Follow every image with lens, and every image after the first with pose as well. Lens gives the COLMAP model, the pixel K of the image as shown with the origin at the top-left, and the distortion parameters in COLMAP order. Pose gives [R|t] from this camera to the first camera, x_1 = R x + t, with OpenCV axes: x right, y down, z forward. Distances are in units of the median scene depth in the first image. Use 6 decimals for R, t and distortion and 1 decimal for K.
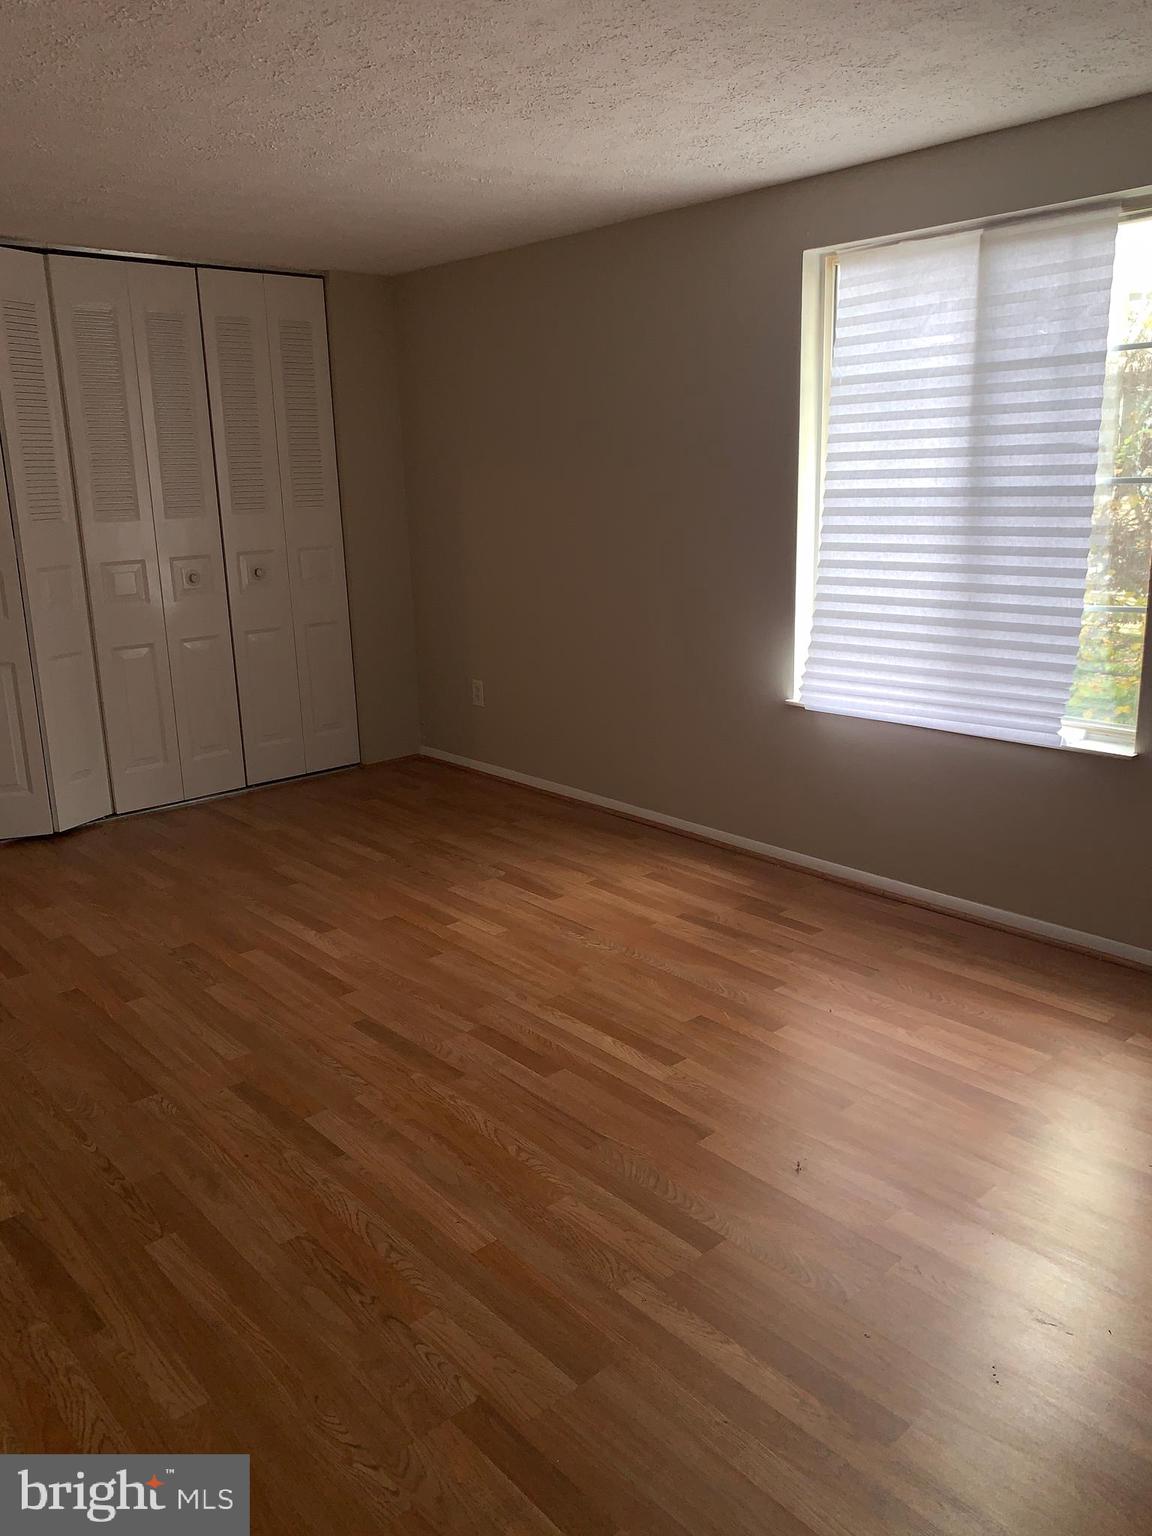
lens RADIAL K [[1176.1, 0, 570.8], [0, 1176.1, 758.9], [0, 0, 1]] dist [0.032996, -0.026721]
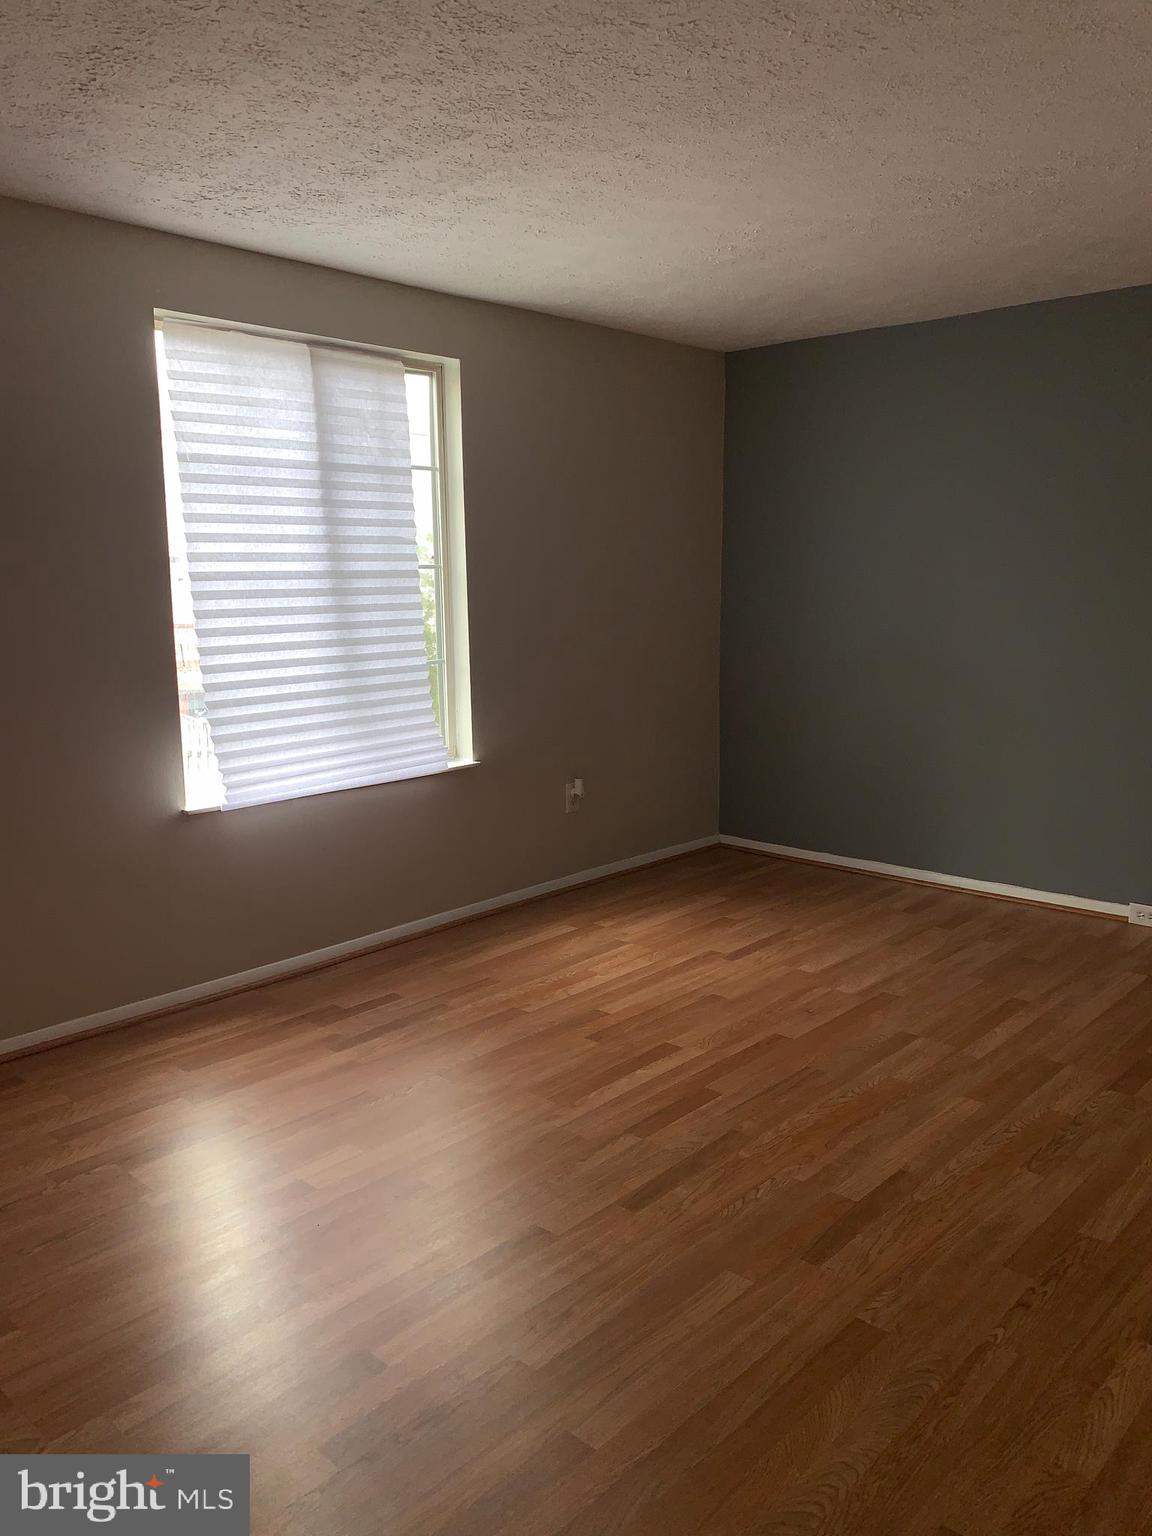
lens RADIAL K [[1176.1, 0, 574.6], [0, 1176.1, 778.5], [0, 0, 1]] dist [0.032996, -0.026721]
pose [[-0.109111, -0.145921, 0.983261, -0.829219], [0.253605, 0.952346, 0.169475, -0.175856], [-0.961134, 0.267851, -0.066906, 0.921839]]
